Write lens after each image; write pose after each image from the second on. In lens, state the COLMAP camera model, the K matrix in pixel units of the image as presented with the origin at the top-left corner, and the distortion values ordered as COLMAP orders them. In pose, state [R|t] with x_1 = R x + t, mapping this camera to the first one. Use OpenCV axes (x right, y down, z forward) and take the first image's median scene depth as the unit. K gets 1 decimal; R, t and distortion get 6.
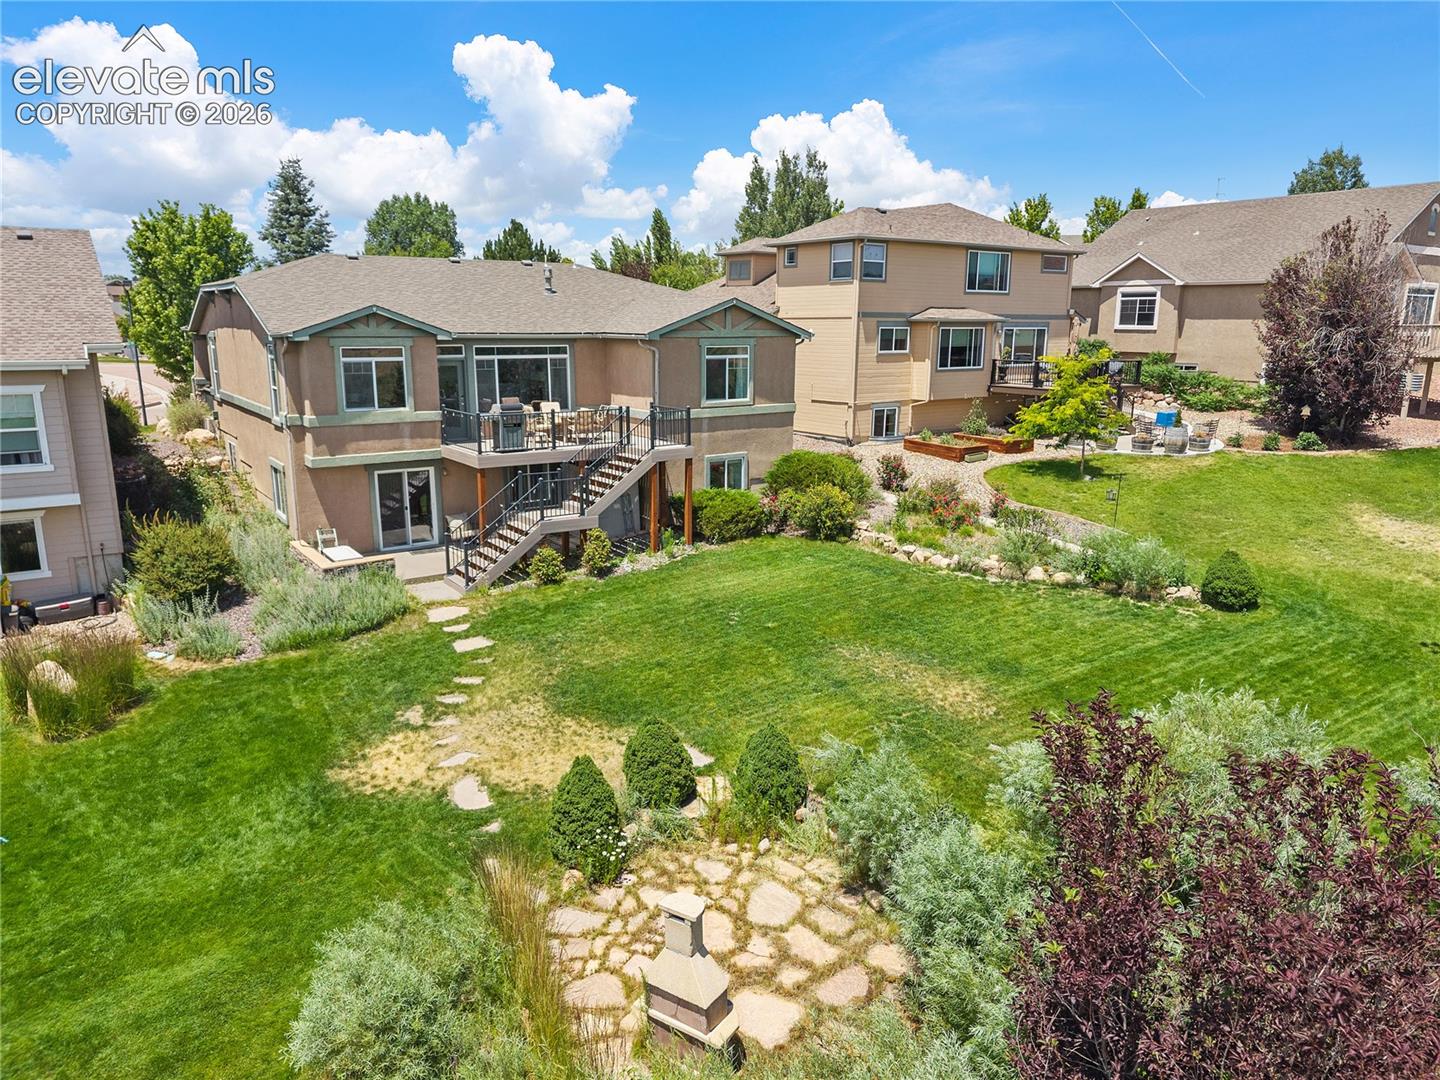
lens RADIAL K [[971.0, 0, 720.0], [0, 971.0, 540.0], [0, 0, 1]] dist [0.058974, -0.075832]
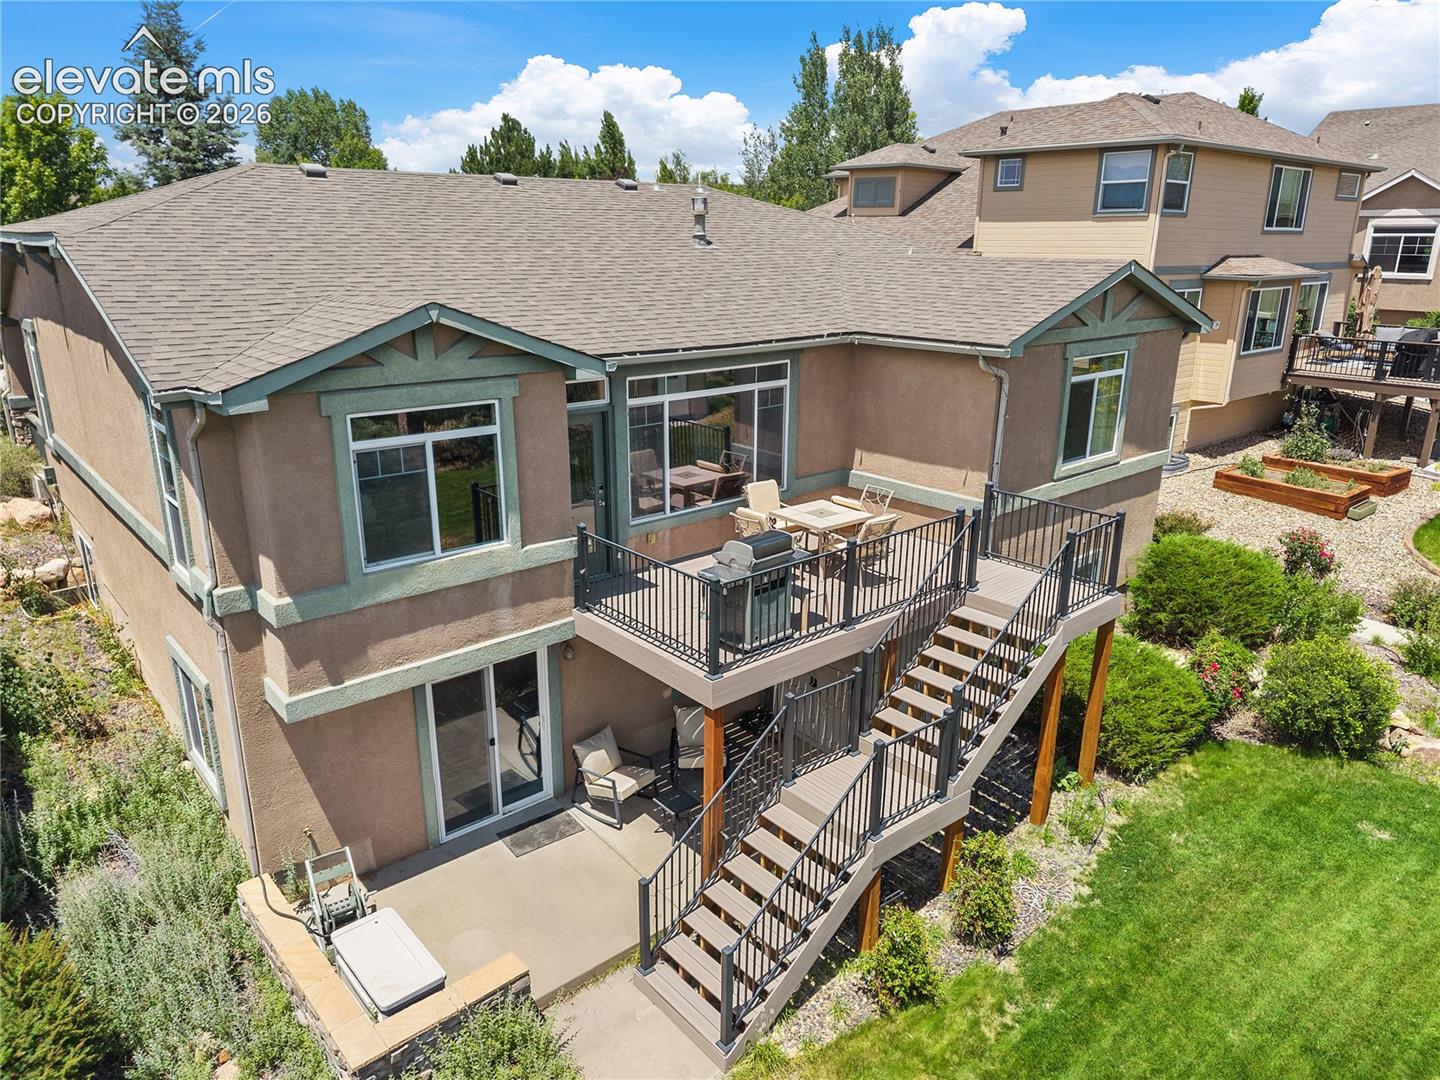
lens RADIAL K [[958.6, 0, 720.0], [0, 958.6, 540.0], [0, 0, 1]] dist [0.064984, -0.063610]
pose [[0.995392, -0.028146, 0.091667, -0.249662], [0.020489, 0.996304, 0.083418, -0.158760], [-0.093676, -0.081156, 0.992290, 0.542539]]
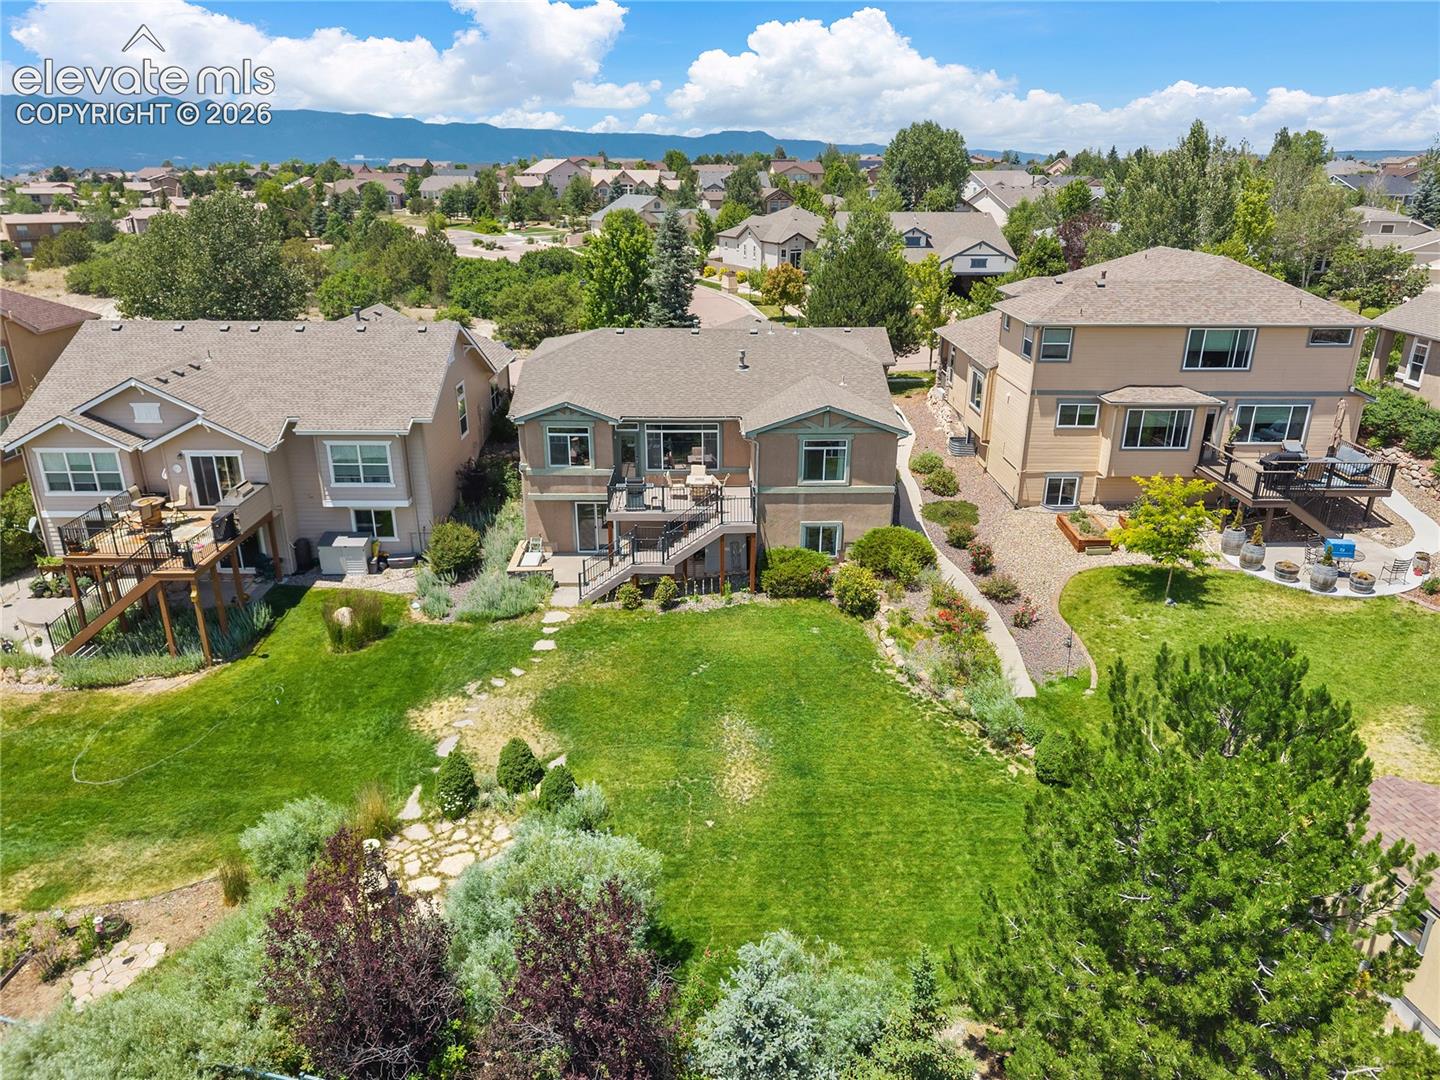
lens RADIAL K [[971.0, 0, 720.0], [0, 971.0, 540.0], [0, 0, 1]] dist [0.058974, -0.075832]
pose [[0.826488, 0.198484, -0.526804, 0.608710], [-0.125275, 0.977165, 0.171625, -0.286269], [0.548839, -0.075851, 0.832480, -0.123841]]
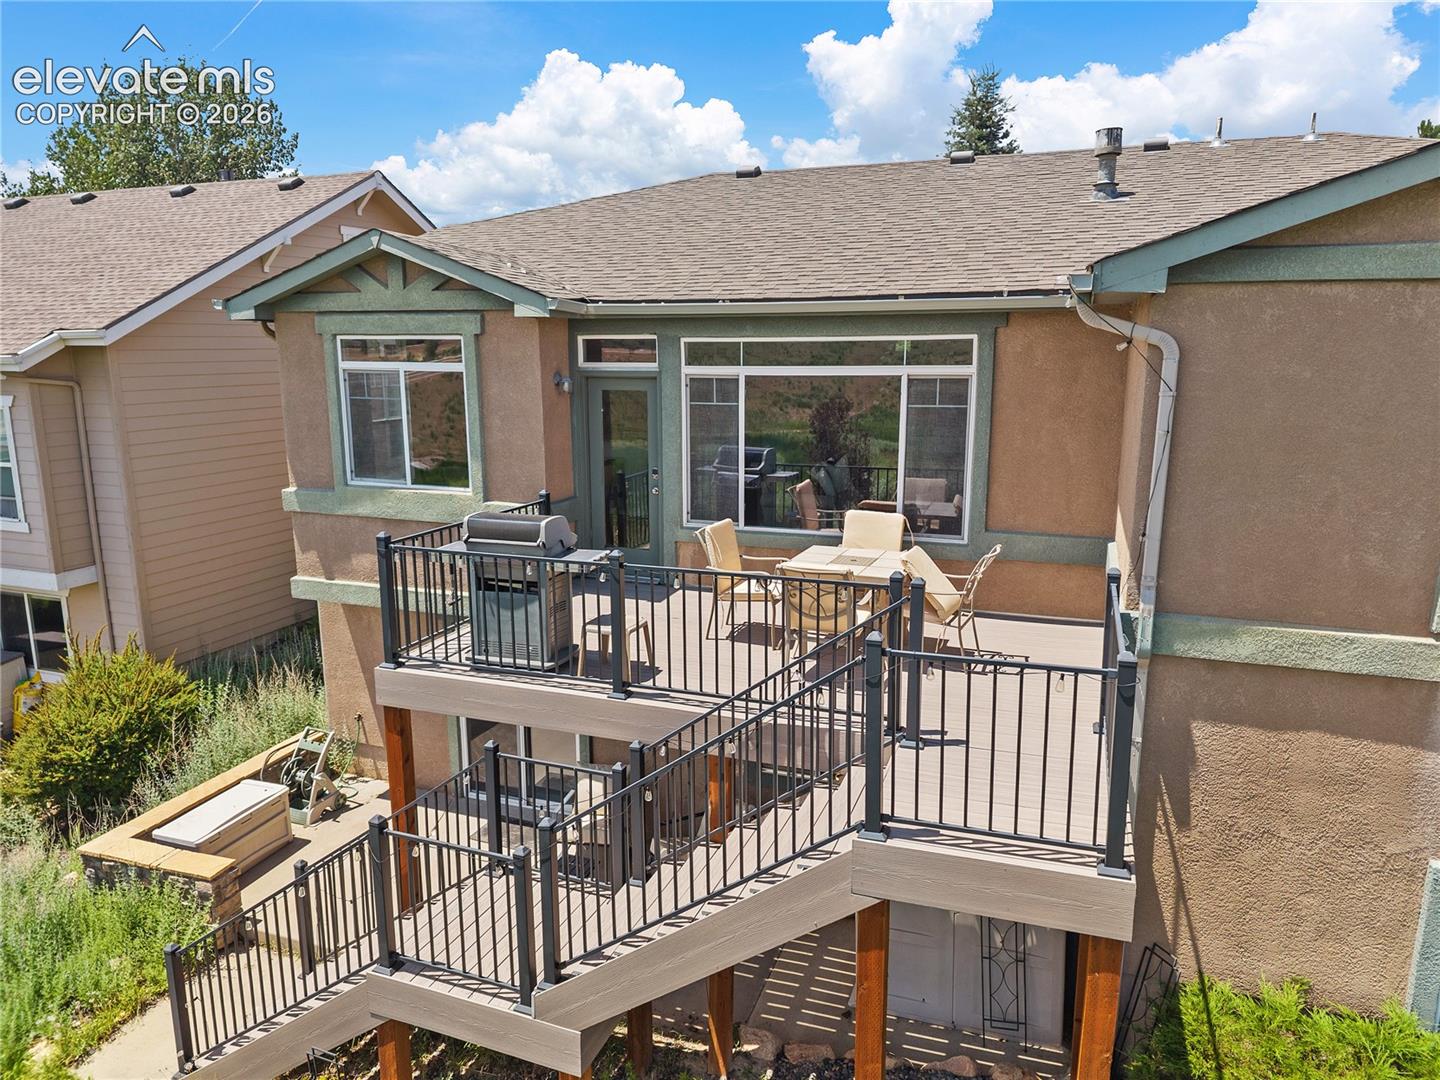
lens RADIAL K [[971.0, 0, 720.0], [0, 971.0, 540.0], [0, 0, 1]] dist [0.058974, -0.075832]
pose [[0.563174, 0.154749, -0.811719, 0.062126], [-0.177061, 0.982092, 0.064383, -0.149423], [0.807146, 0.107465, 0.580489, 0.802233]]
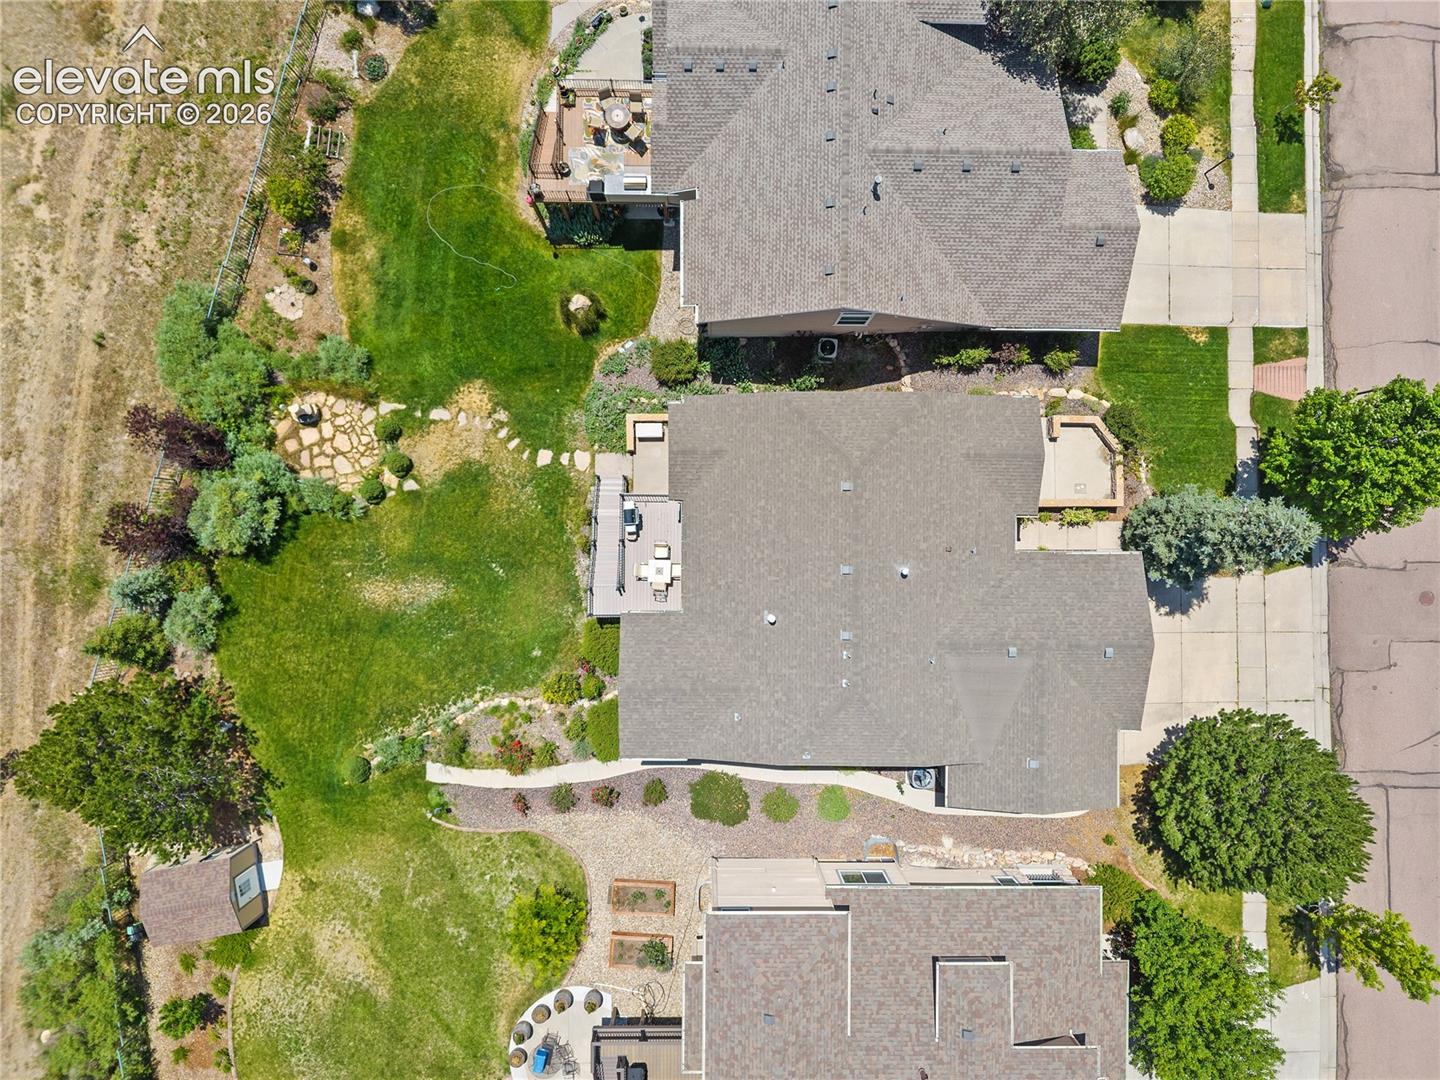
lens RADIAL K [[971.0, 0, 720.0], [0, 971.0, 540.0], [0, 0, 1]] dist [0.058974, -0.075832]
pose [[-0.580901, 0.813808, -0.016438, -0.227225], [-0.194285, -0.119014, 0.973699, -1.660108], [0.790448, 0.568816, 0.227246, 0.703596]]
